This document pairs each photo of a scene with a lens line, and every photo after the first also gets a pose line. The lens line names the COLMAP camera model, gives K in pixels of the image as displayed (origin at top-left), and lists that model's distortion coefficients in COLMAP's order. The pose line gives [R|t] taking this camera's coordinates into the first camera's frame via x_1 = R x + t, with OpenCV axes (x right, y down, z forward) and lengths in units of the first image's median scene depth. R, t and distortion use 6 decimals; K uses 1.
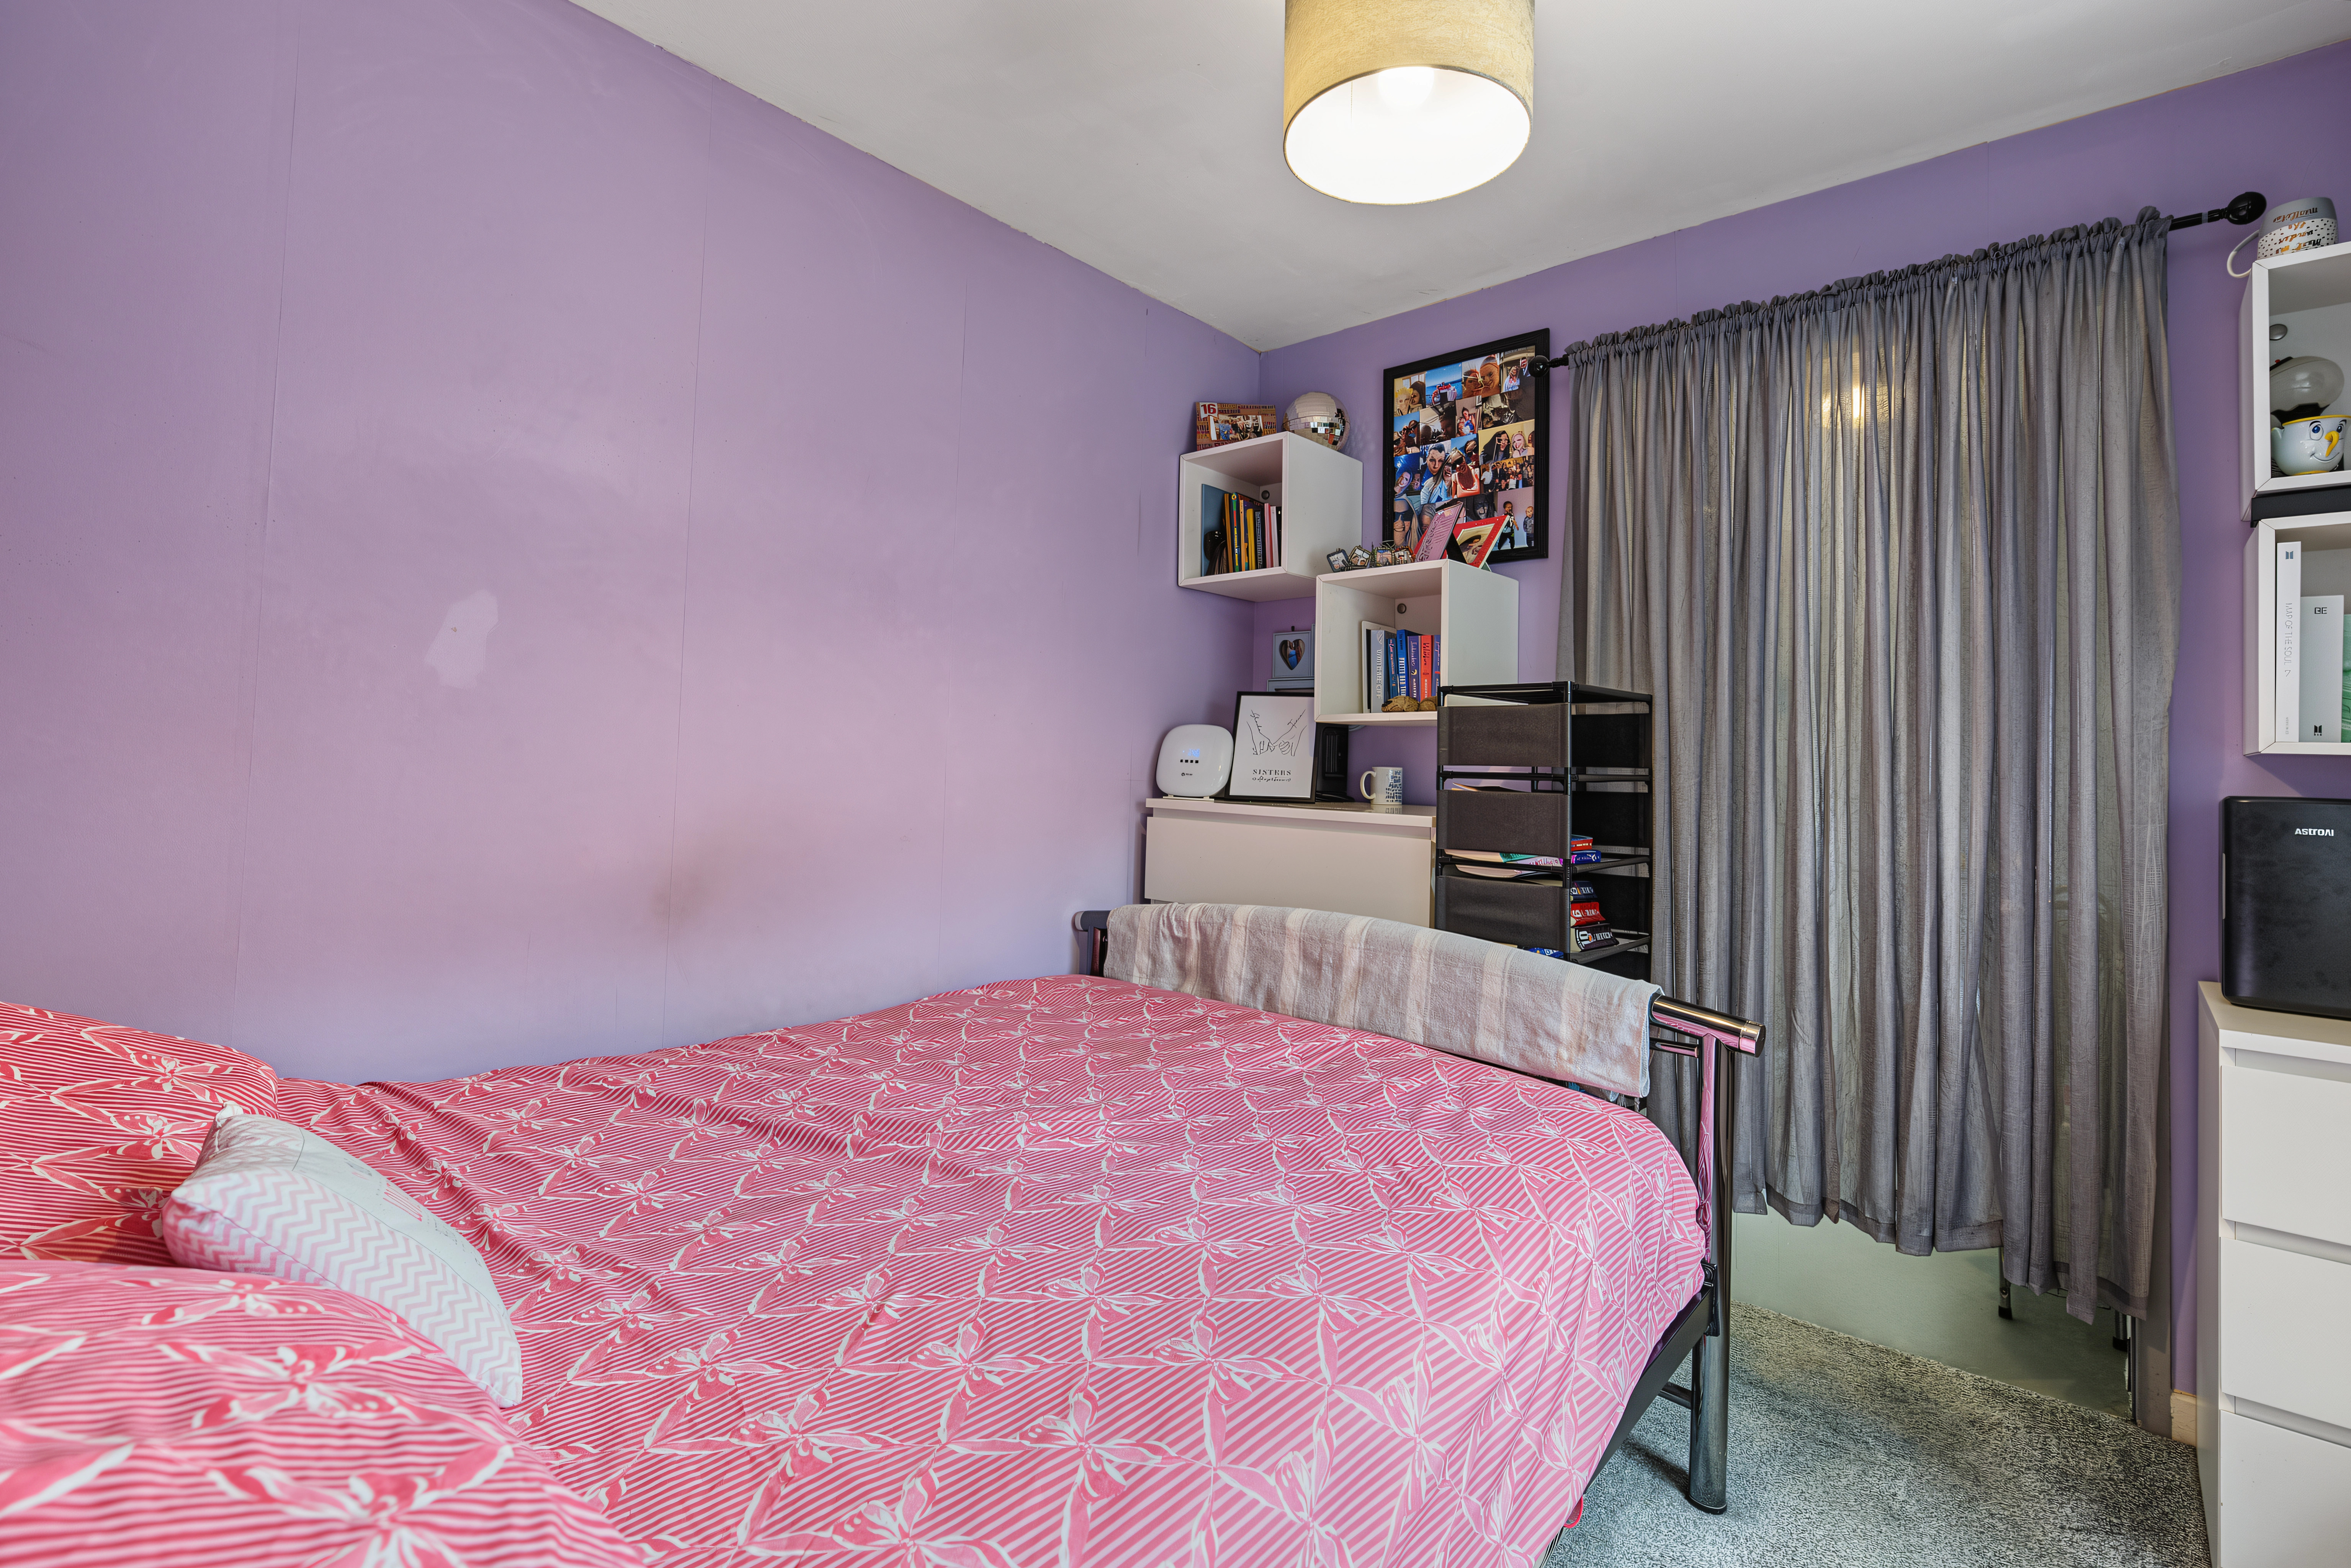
lens RADIAL K [[1082.4, 0, 1191.8], [0, 1082.4, 741.1], [0, 0, 1]] dist [-0.005782, 0.000053]
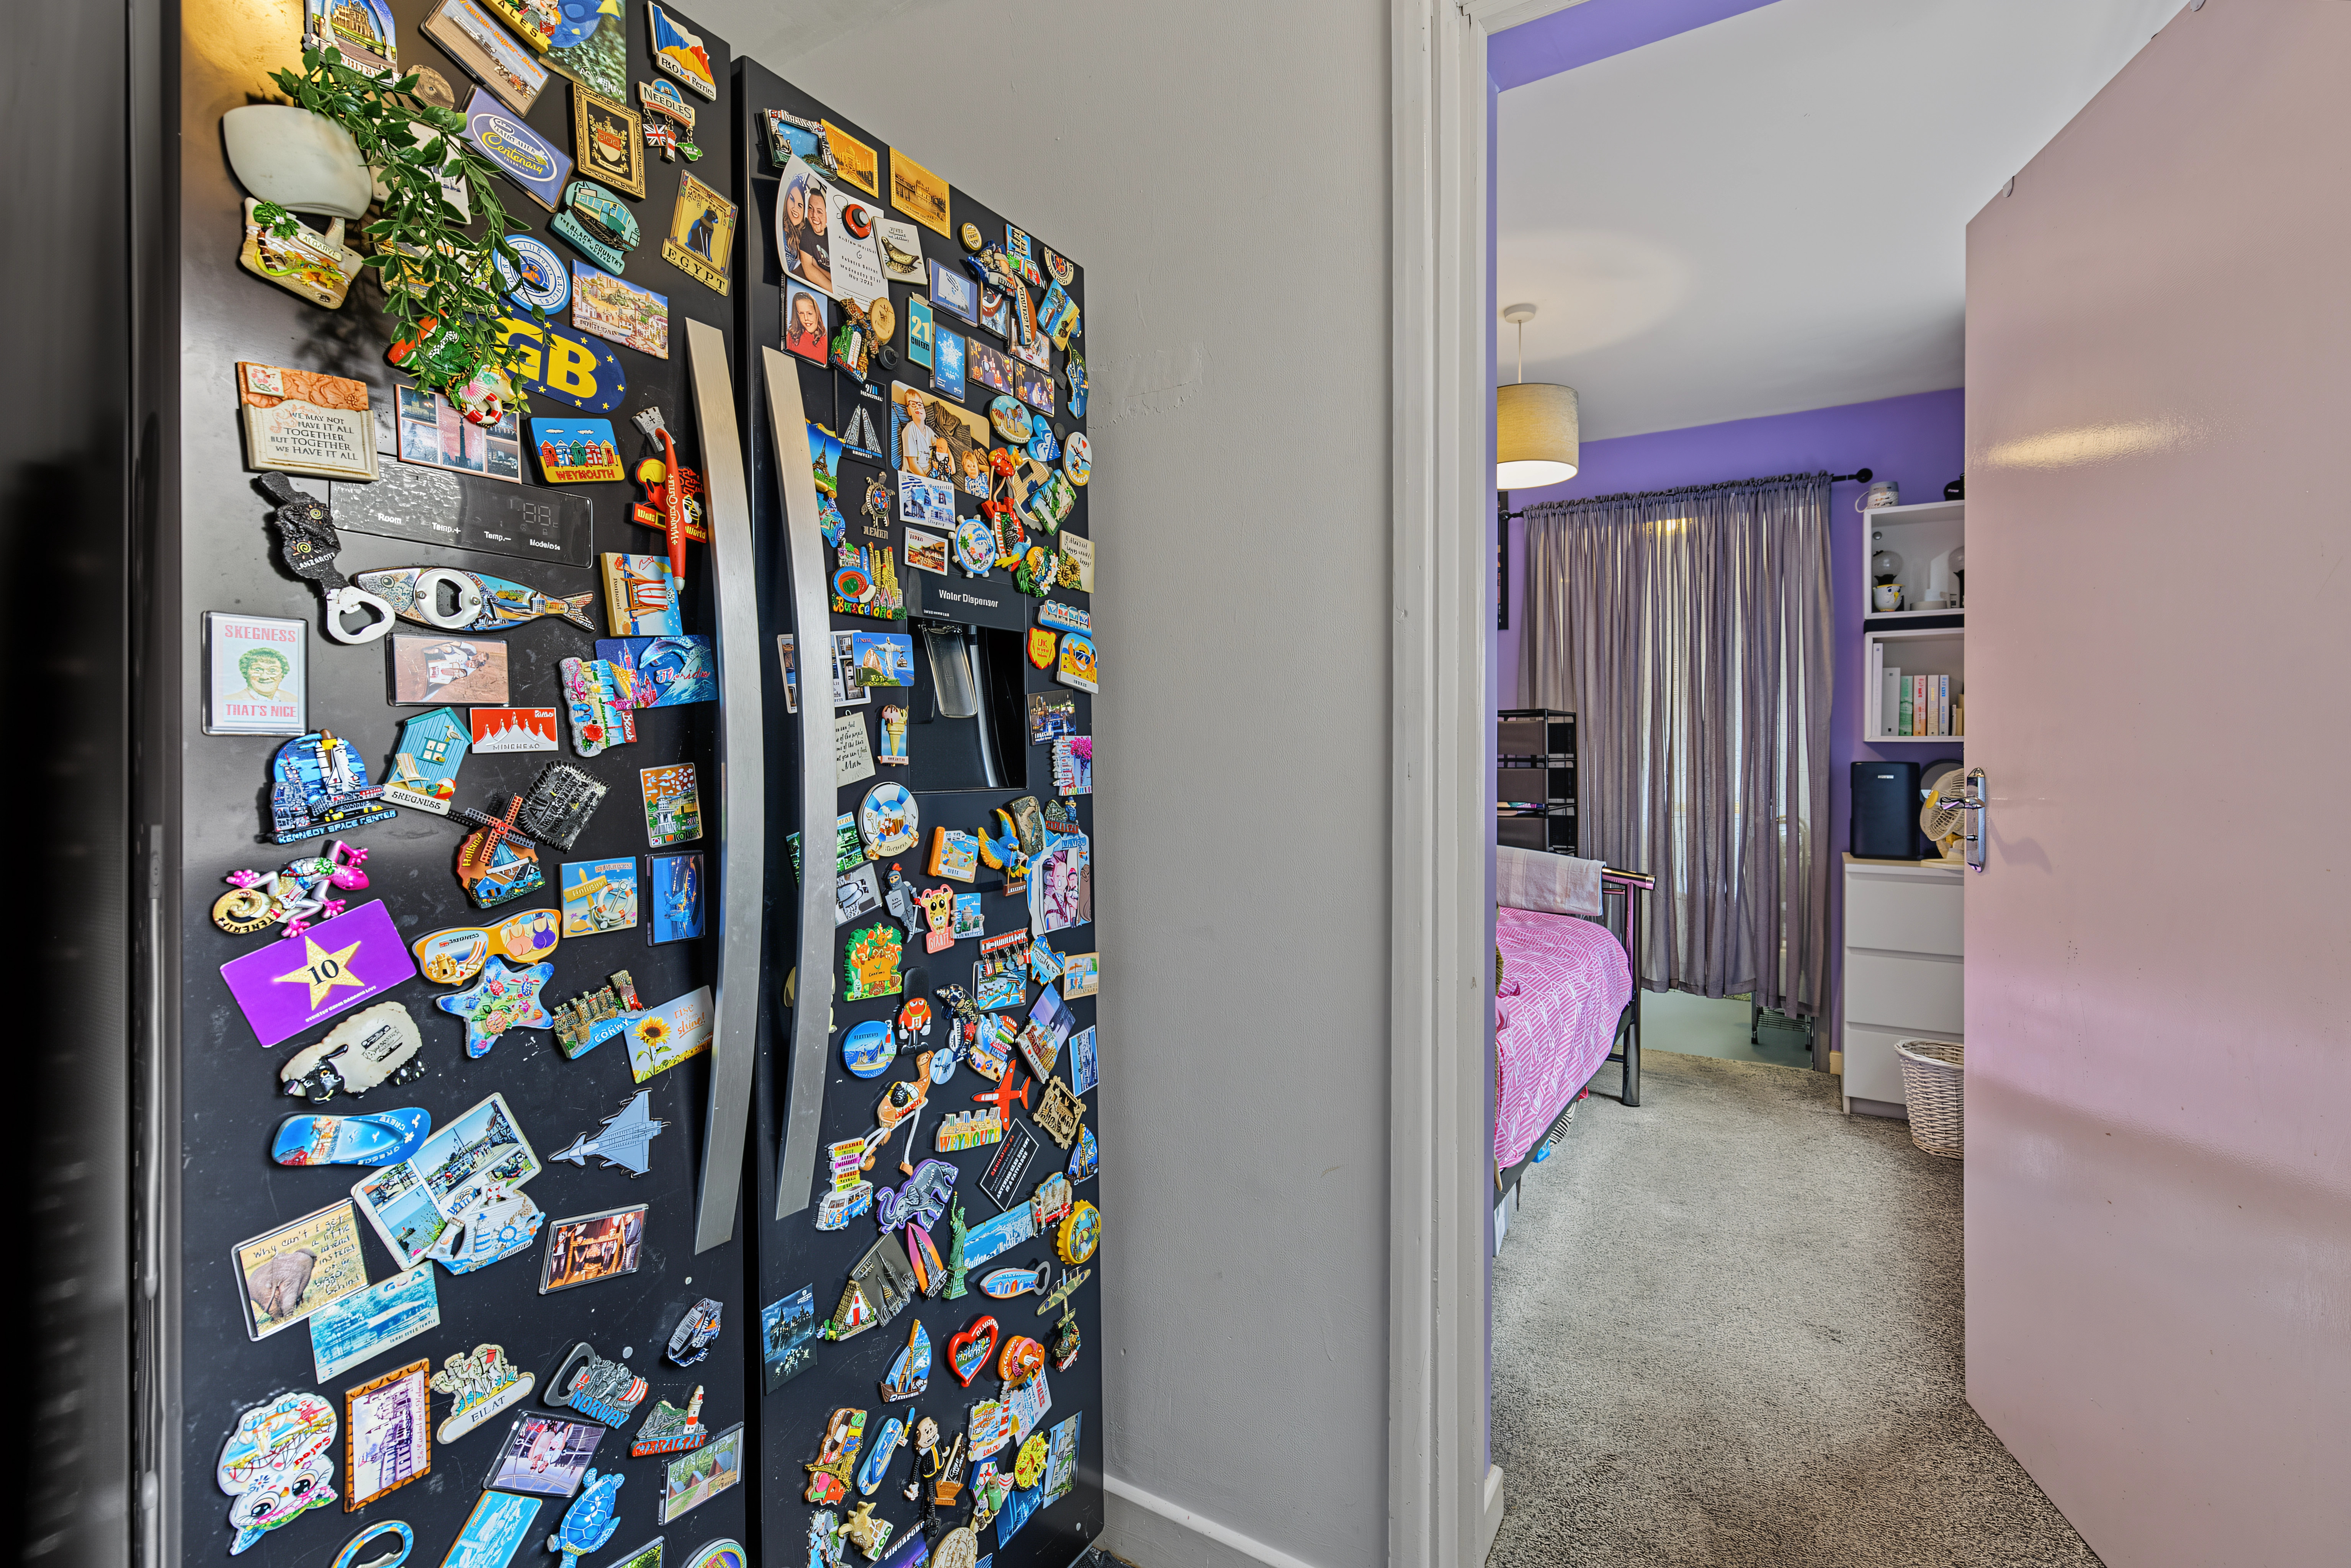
lens RADIAL K [[1082.4, 0, 1173.1], [0, 1082.4, 771.9], [0, 0, 1]] dist [-0.005782, 0.000053]
pose [[0.984766, -0.021328, 0.172572, -0.655552], [0.015682, 0.999298, 0.034013, -0.019936], [-0.173176, -0.030788, 0.984410, -0.780448]]
